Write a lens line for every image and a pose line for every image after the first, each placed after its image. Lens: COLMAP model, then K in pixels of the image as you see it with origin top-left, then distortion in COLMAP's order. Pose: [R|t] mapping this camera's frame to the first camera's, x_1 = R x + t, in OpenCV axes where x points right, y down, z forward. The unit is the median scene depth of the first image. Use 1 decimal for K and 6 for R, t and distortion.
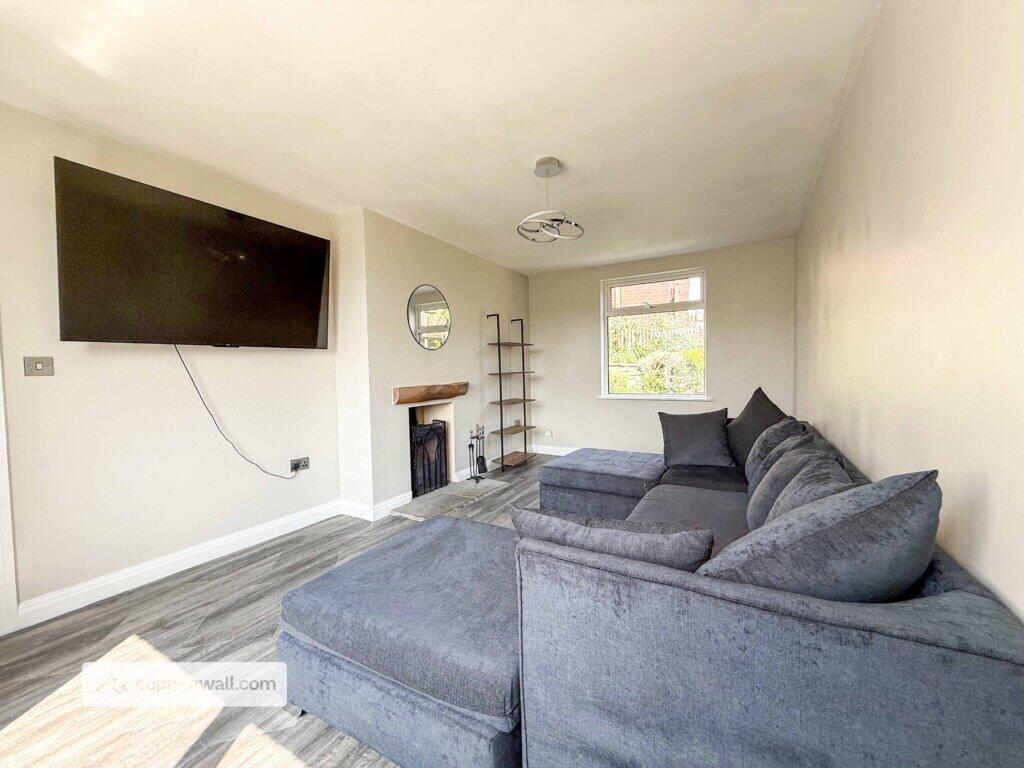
lens RADIAL K [[407.4, 0, 513.0], [0, 407.4, 383.2], [0, 0, 1]] dist [-0.001730, 0.000167]
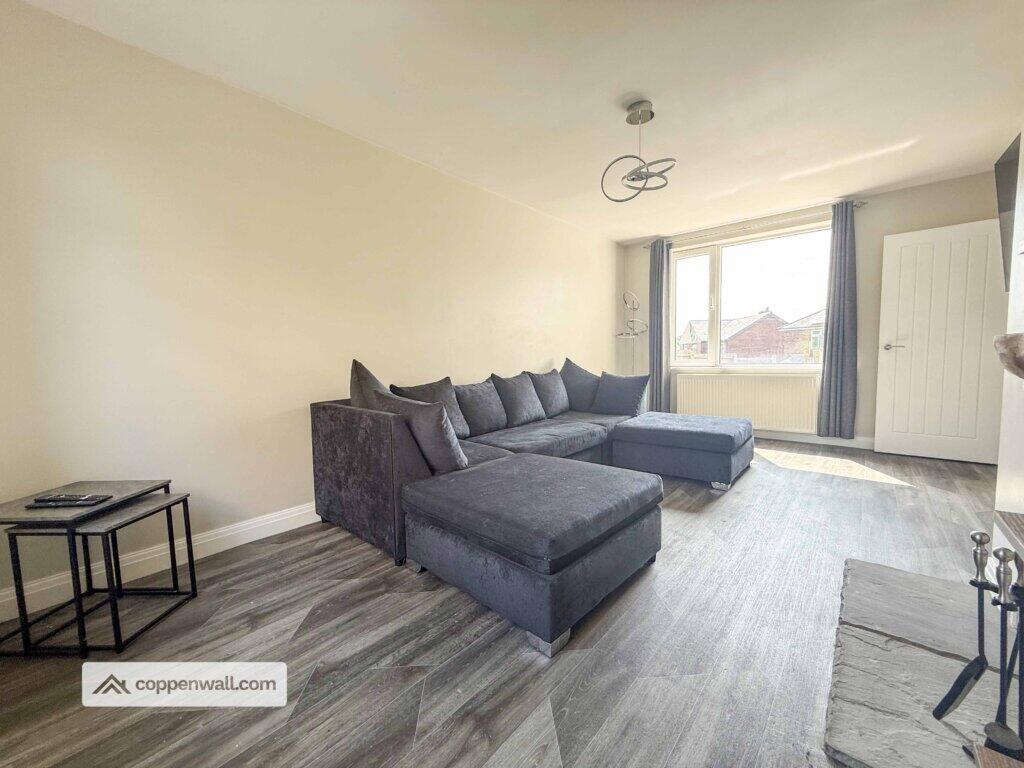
lens RADIAL K [[407.4, 0, 512.6], [0, 407.4, 385.4], [0, 0, 1]] dist [-0.001730, 0.000167]
pose [[-0.976334, 0.025948, 0.214706, 0.246547], [0.048966, 0.993518, 0.102593, -0.012930], [-0.210652, 0.110678, -0.971275, 2.784835]]
